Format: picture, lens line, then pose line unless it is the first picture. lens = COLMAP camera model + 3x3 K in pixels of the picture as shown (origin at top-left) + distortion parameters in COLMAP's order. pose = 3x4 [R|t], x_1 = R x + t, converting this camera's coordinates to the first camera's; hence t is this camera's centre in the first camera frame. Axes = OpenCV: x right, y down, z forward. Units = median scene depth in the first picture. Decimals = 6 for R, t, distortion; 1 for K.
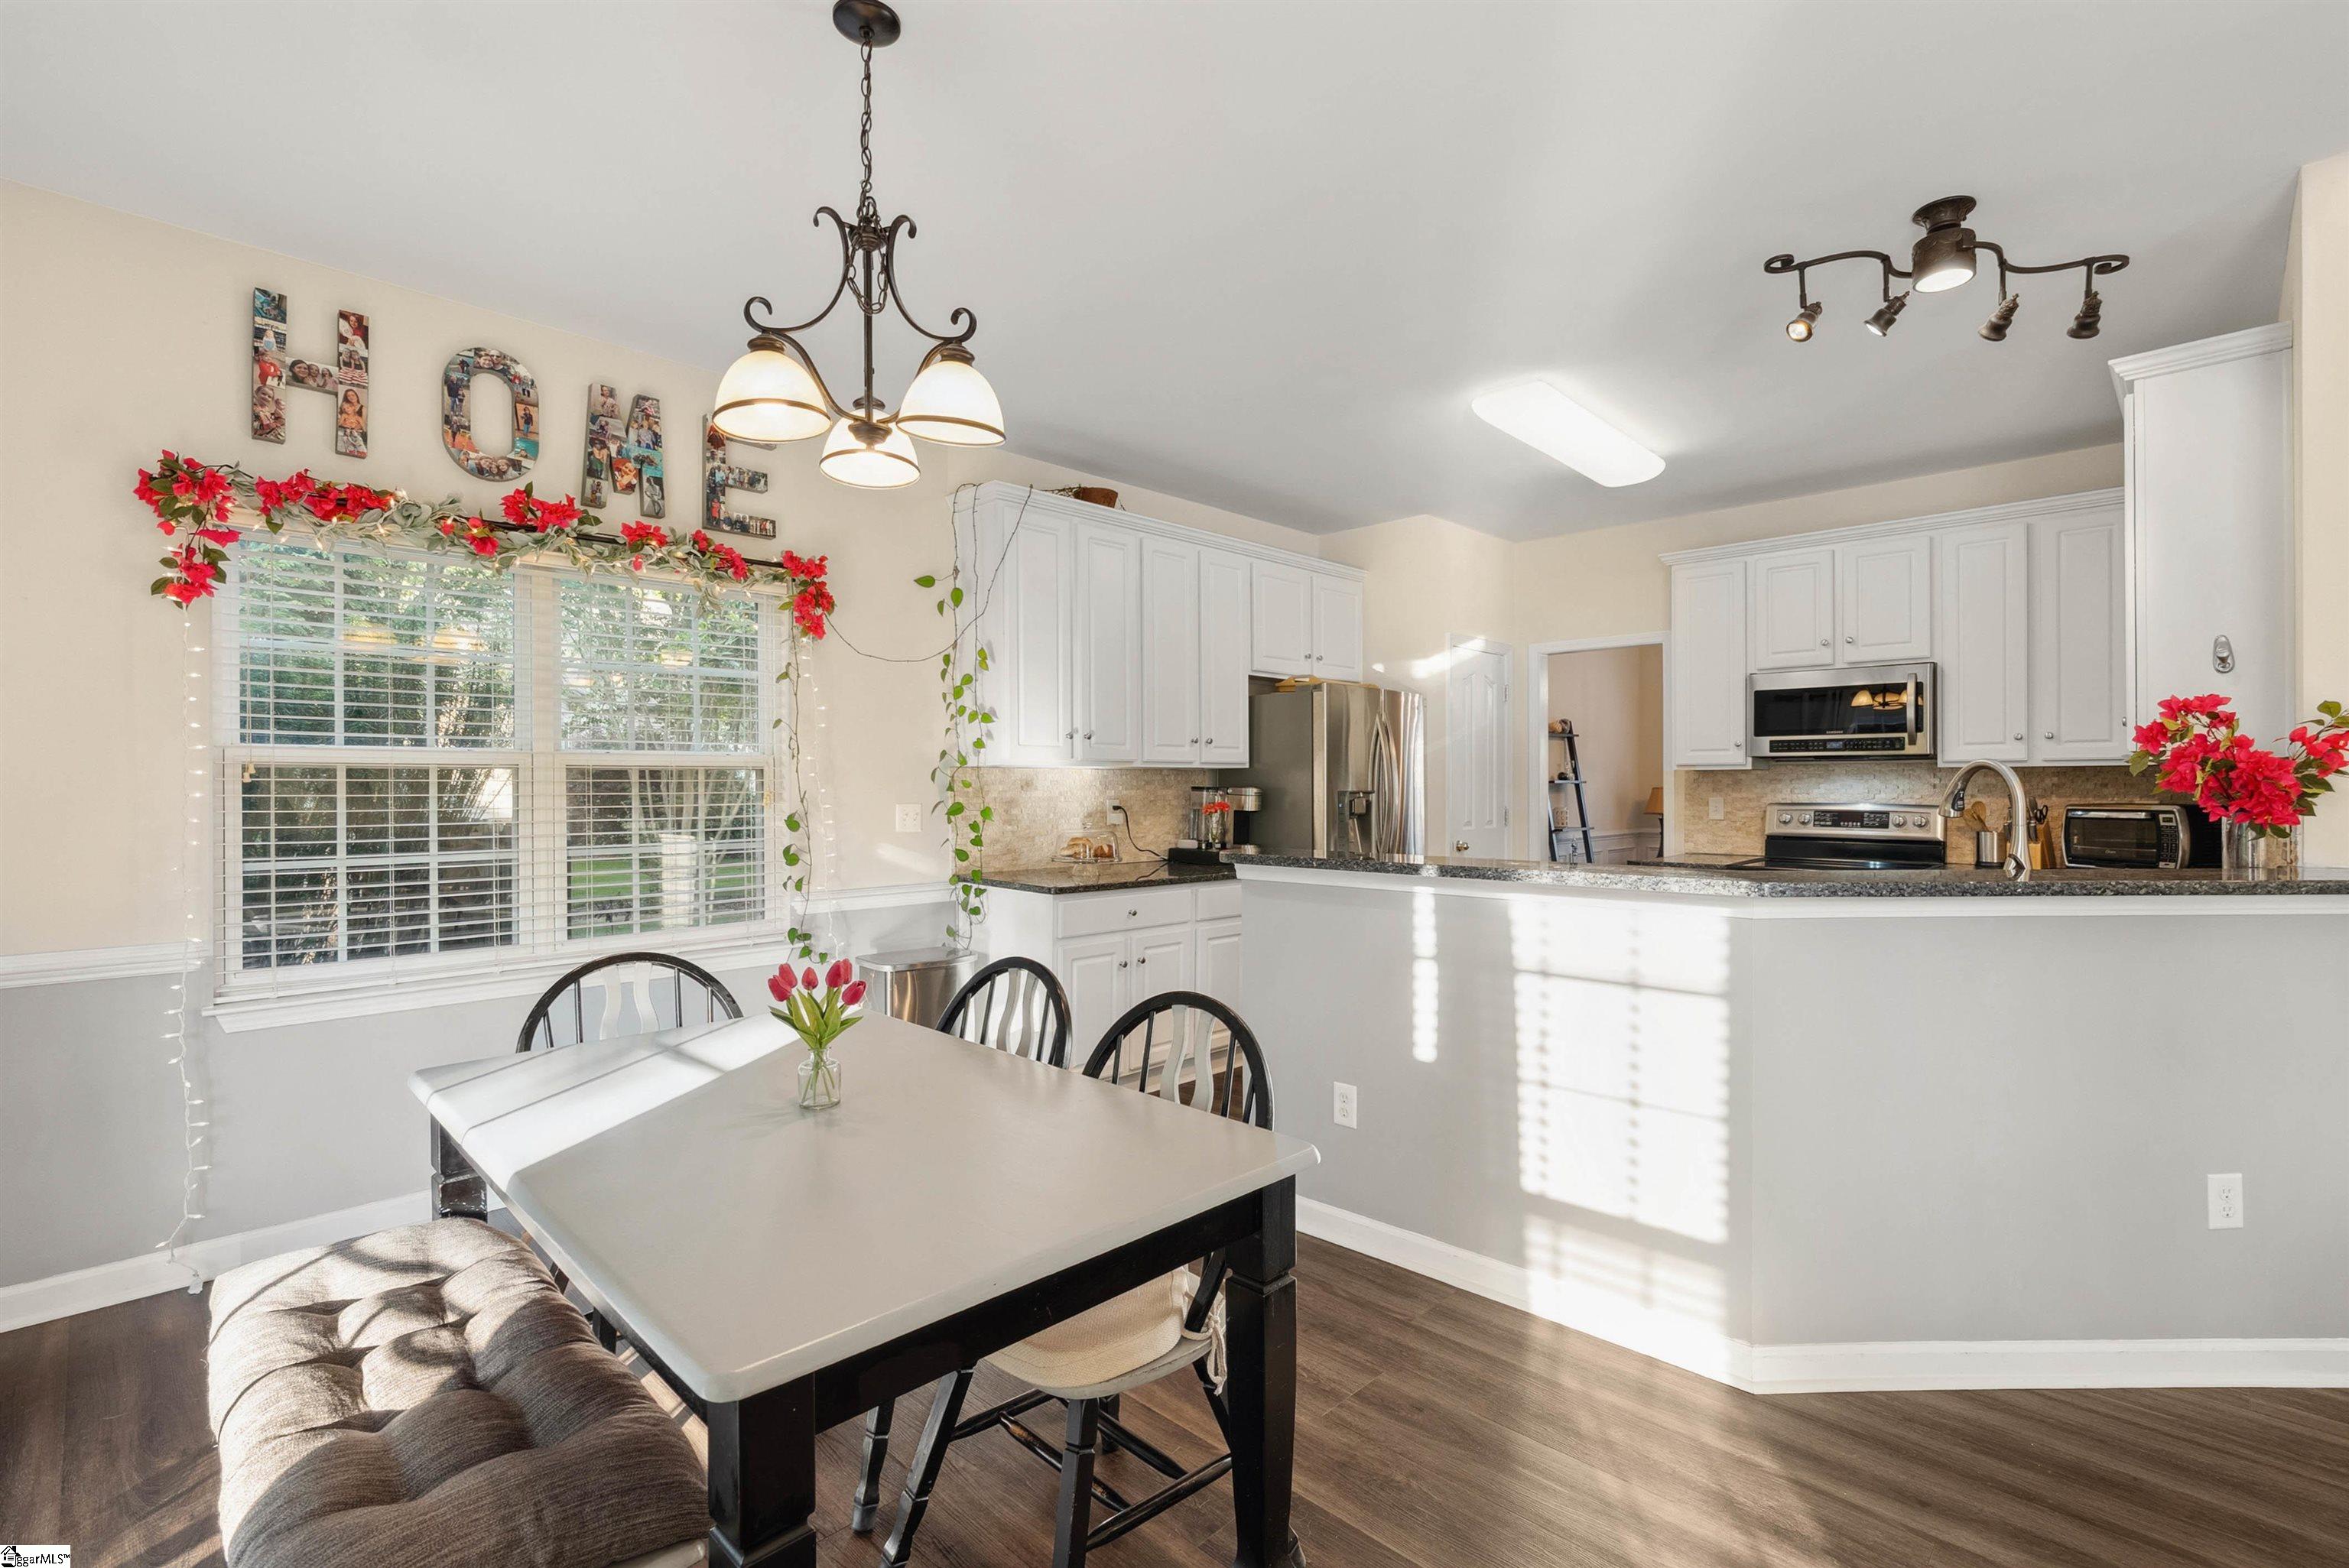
lens RADIAL K [[1070.5, 0, 1174.5], [0, 1070.5, 784.0], [0, 0, 1]] dist [-0.002164, 0.000843]
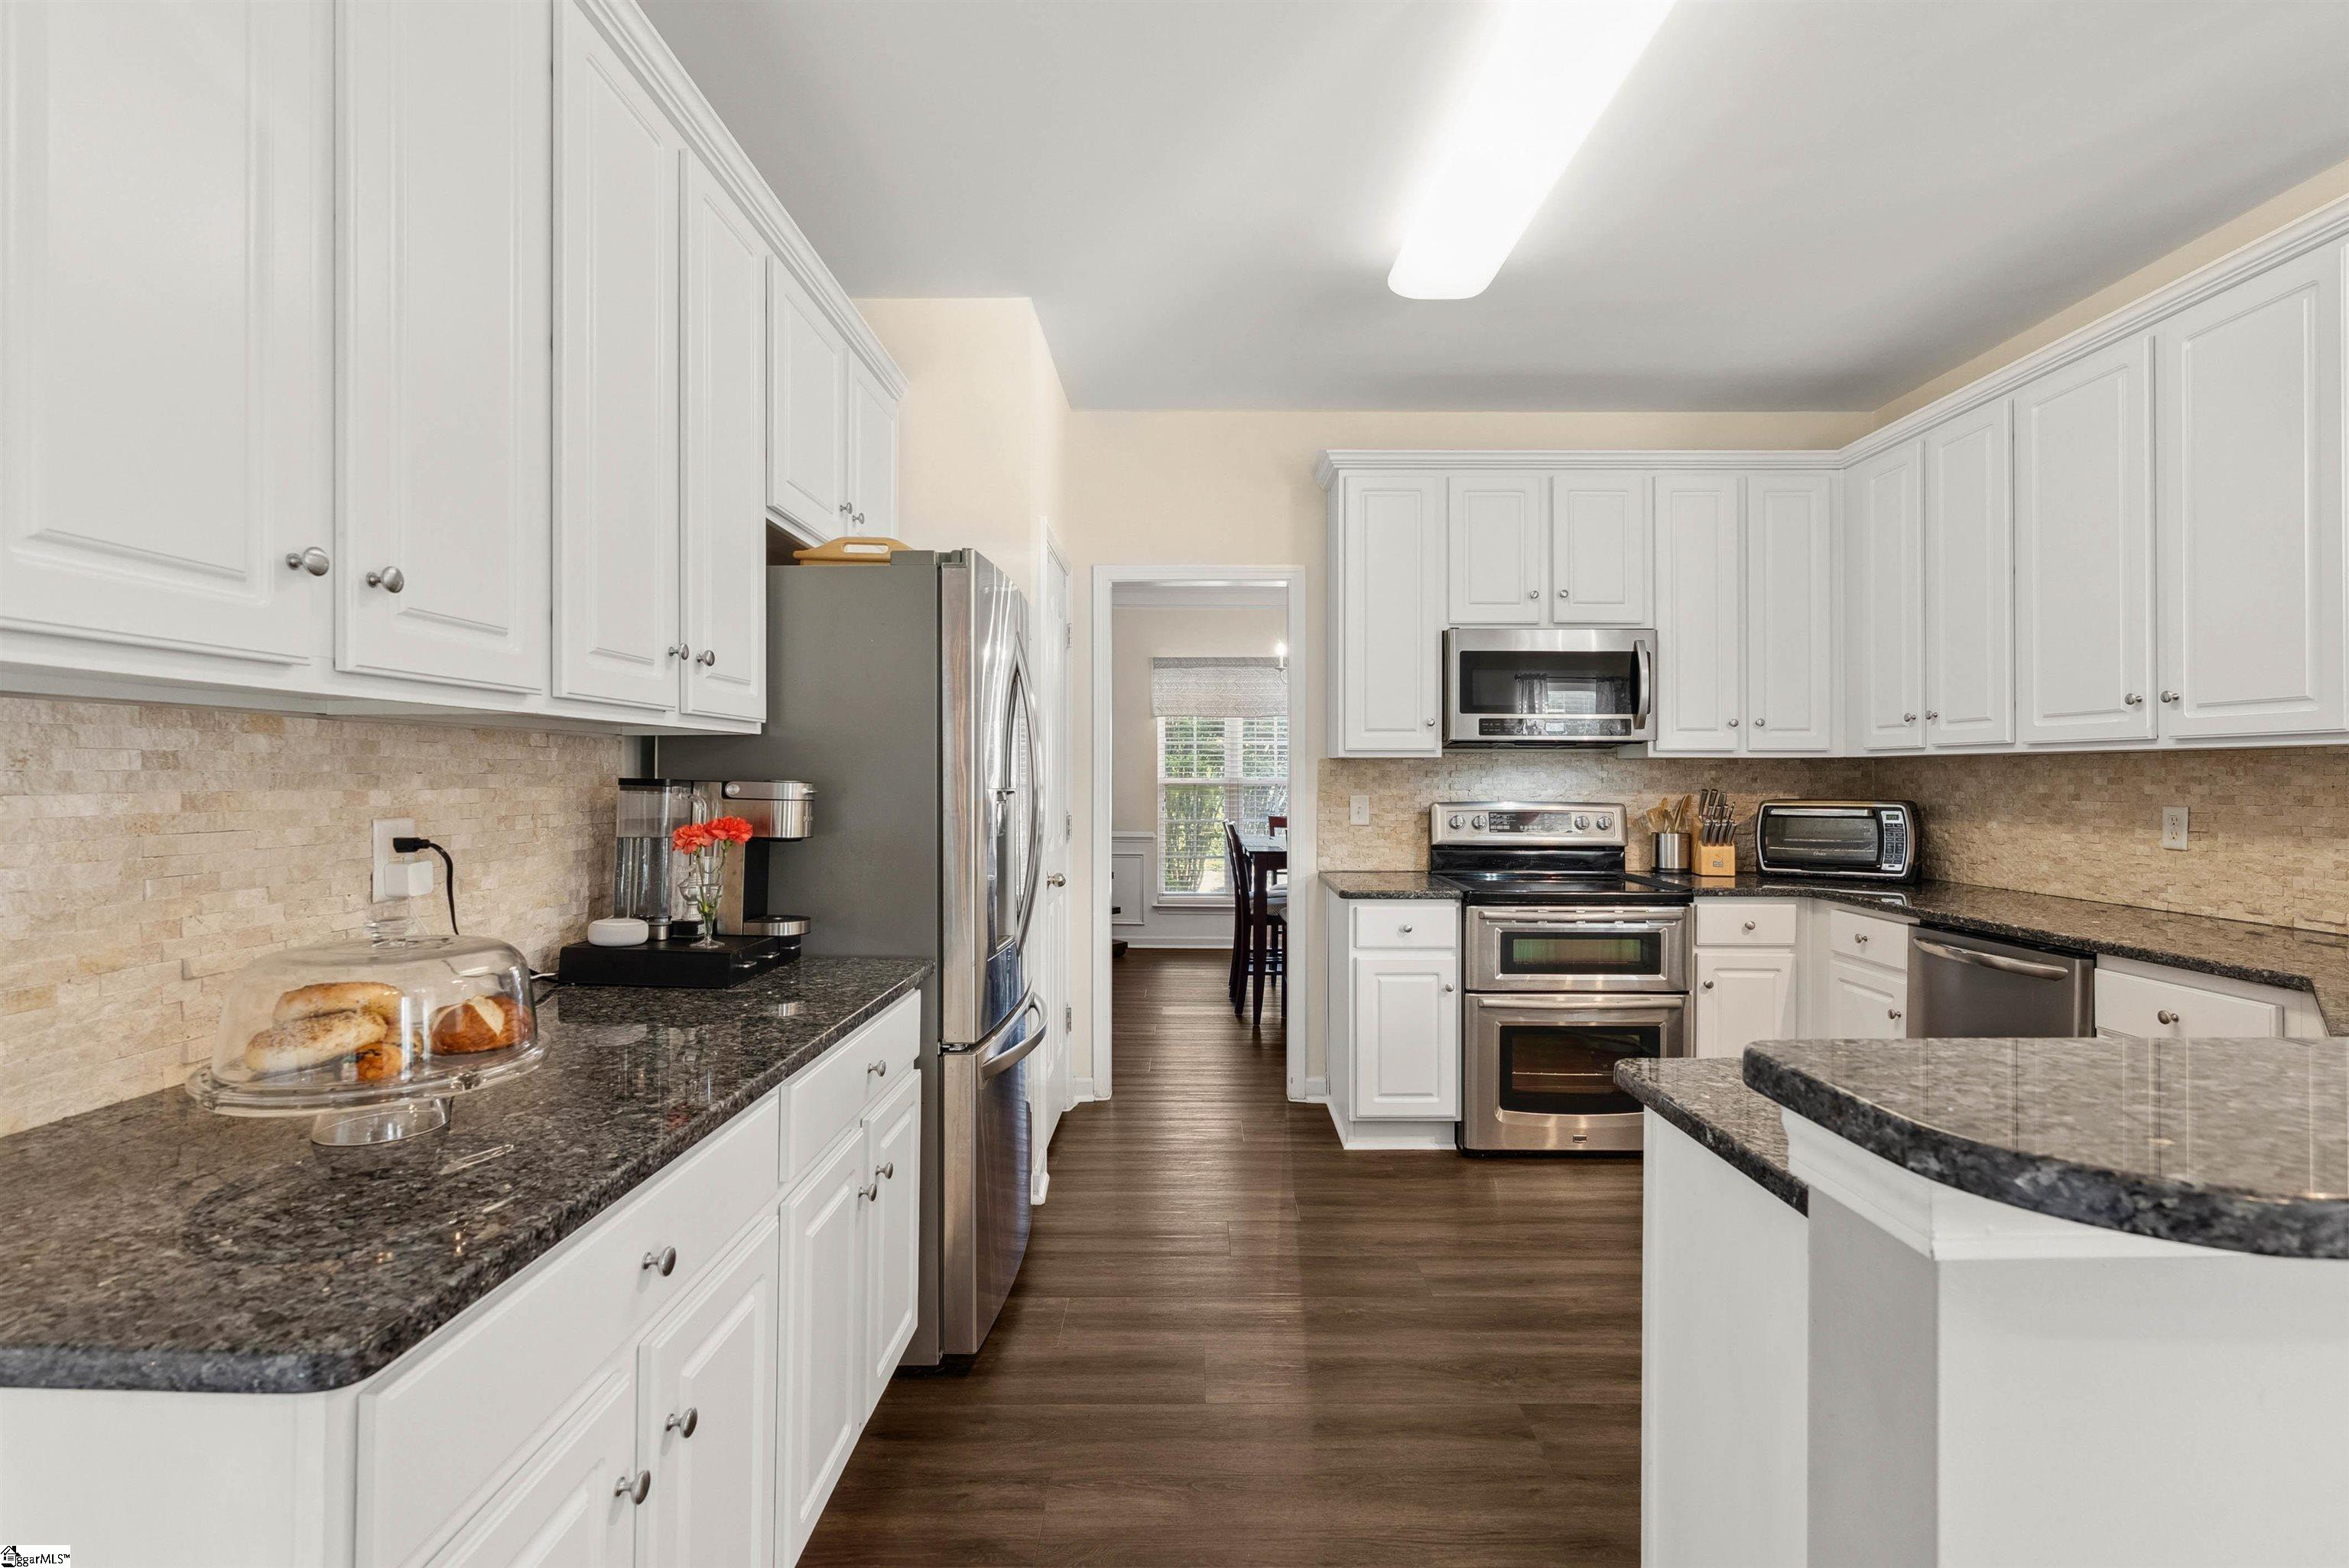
lens RADIAL K [[1079.2, 0, 1191.3], [0, 1079.2, 791.8], [0, 0, 1]] dist [-0.002806, -0.000302]
pose [[0.721905, -0.006300, 0.691963, -0.108546], [-0.001131, 0.999946, 0.010283, 0.002646], [-0.691991, -0.008206, 0.721860, 0.586822]]
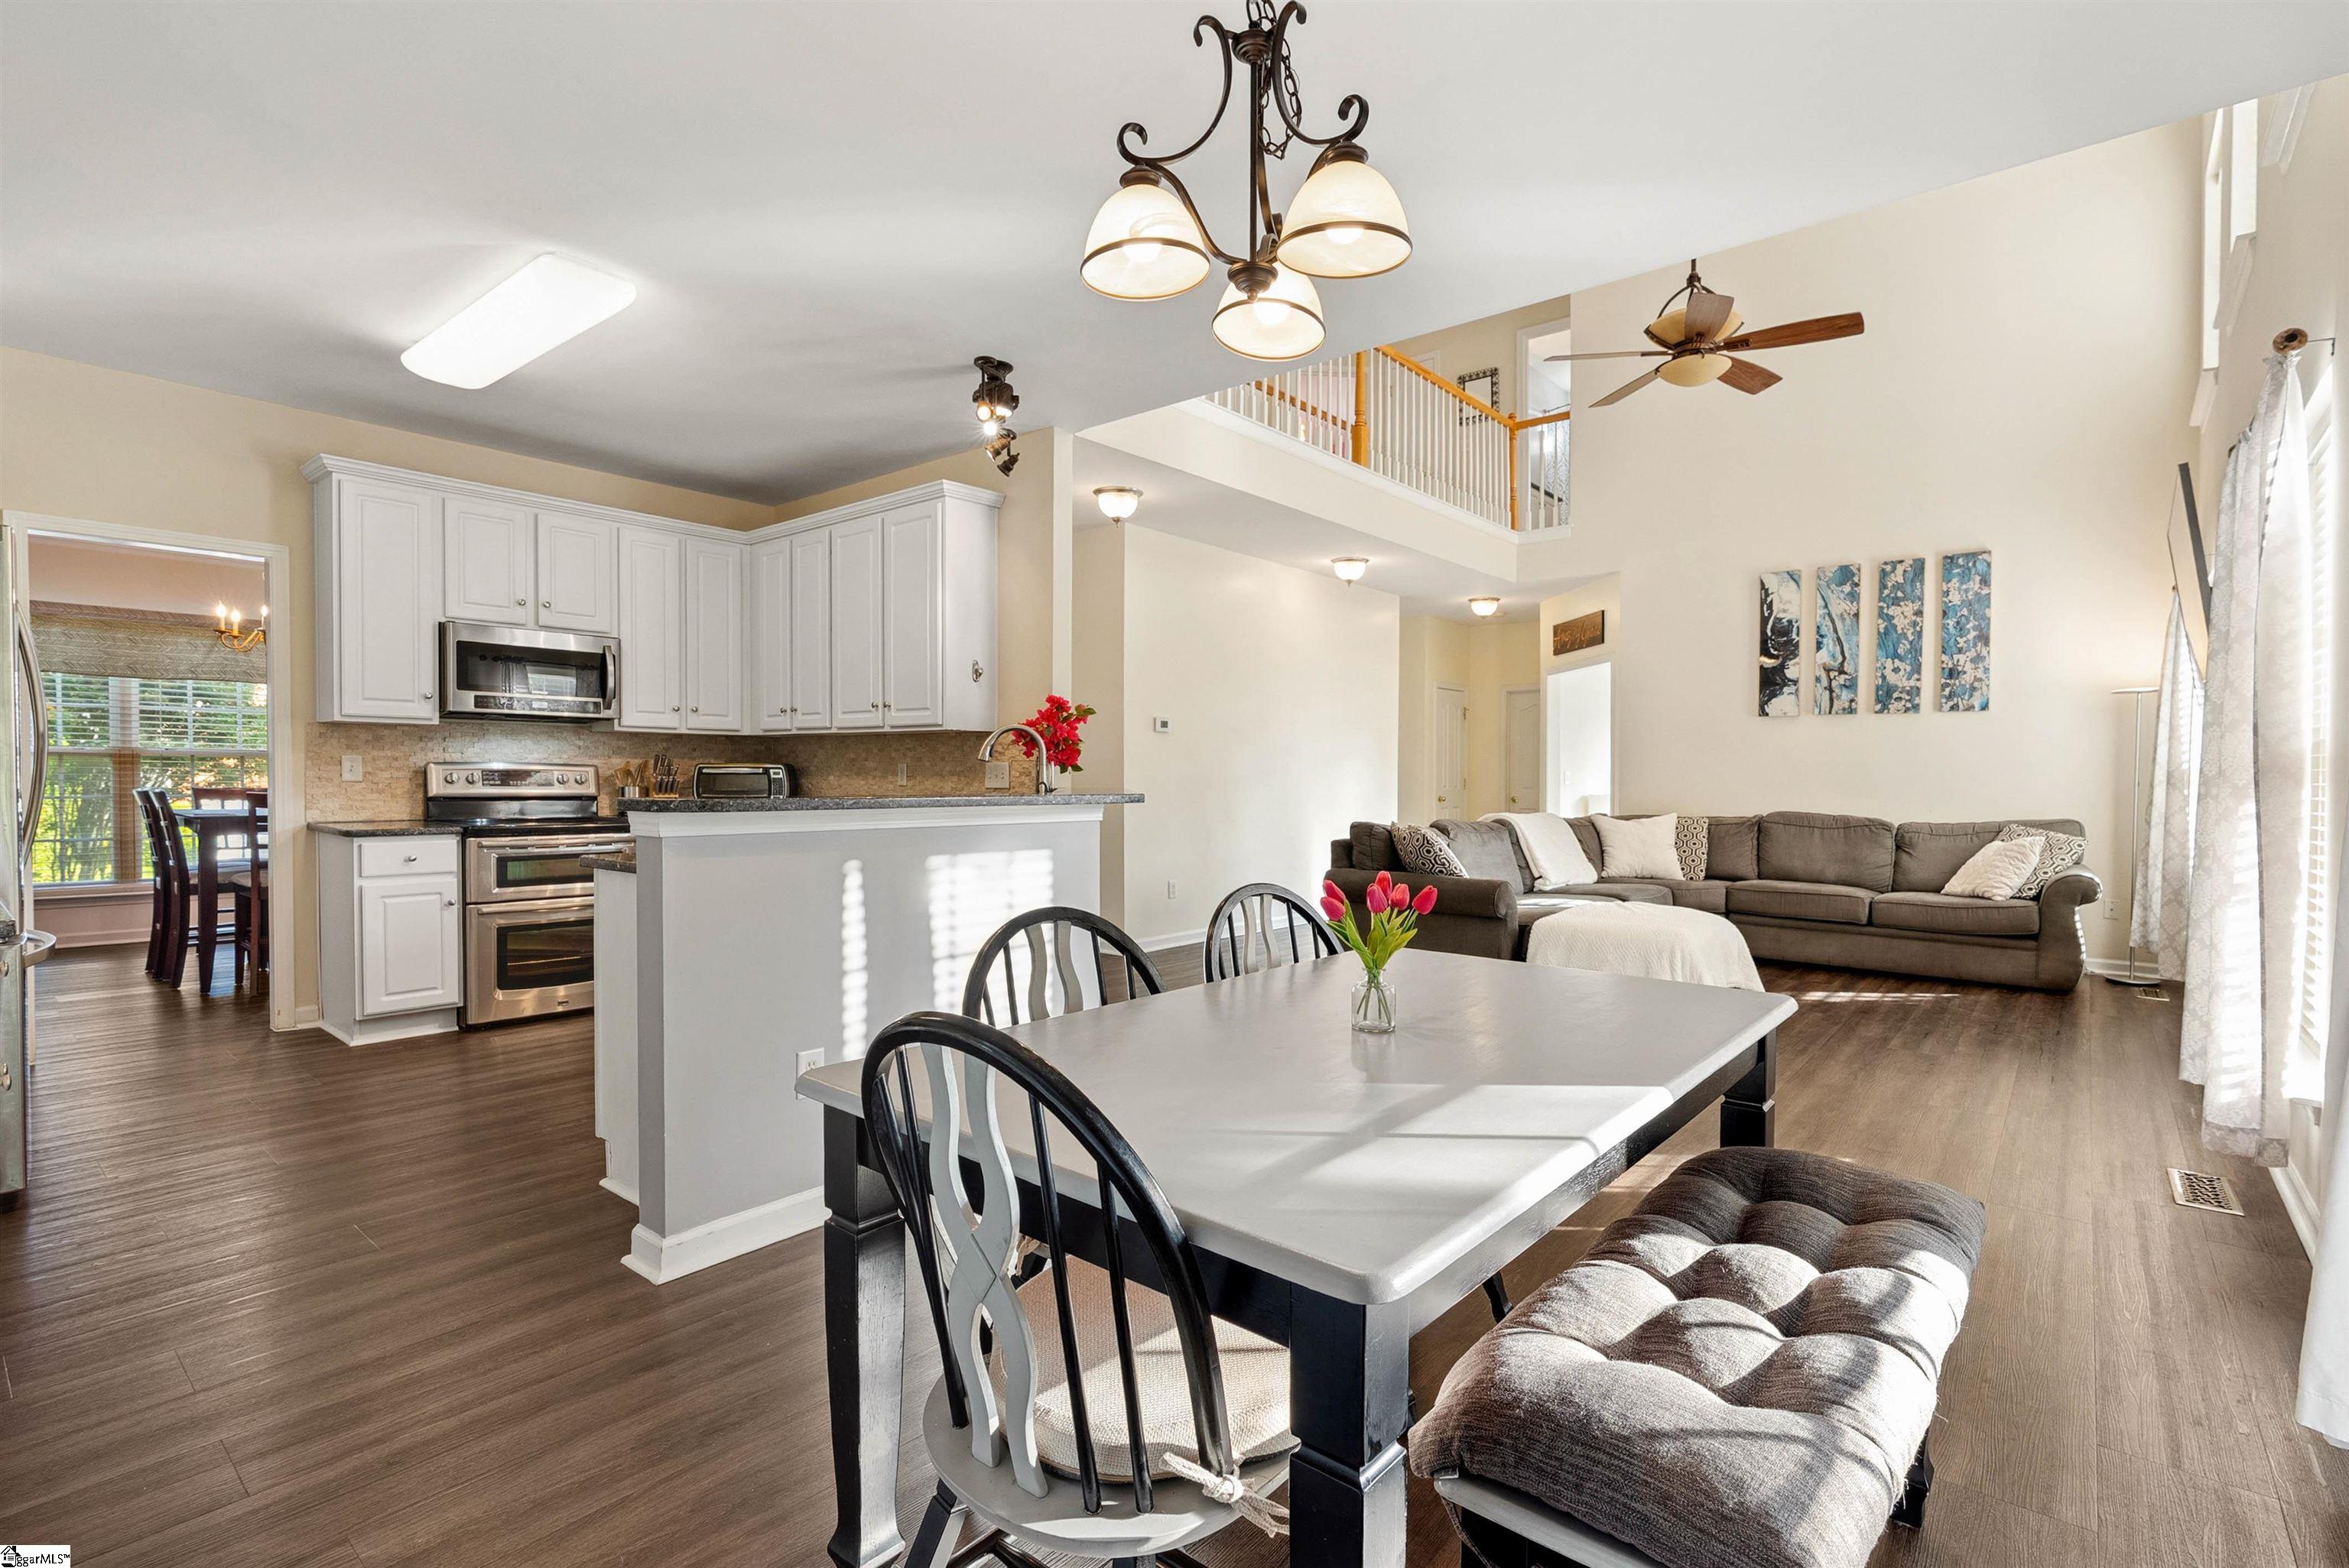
lens RADIAL K [[1079.2, 0, 1191.3], [0, 1079.2, 791.8], [0, 0, 1]] dist [-0.002806, -0.000302]
pose [[-0.069310, -0.014064, 0.997496, -0.436019], [-0.007257, 0.999881, 0.013593, 0.027177], [-0.997569, -0.006297, -0.069404, 0.425623]]
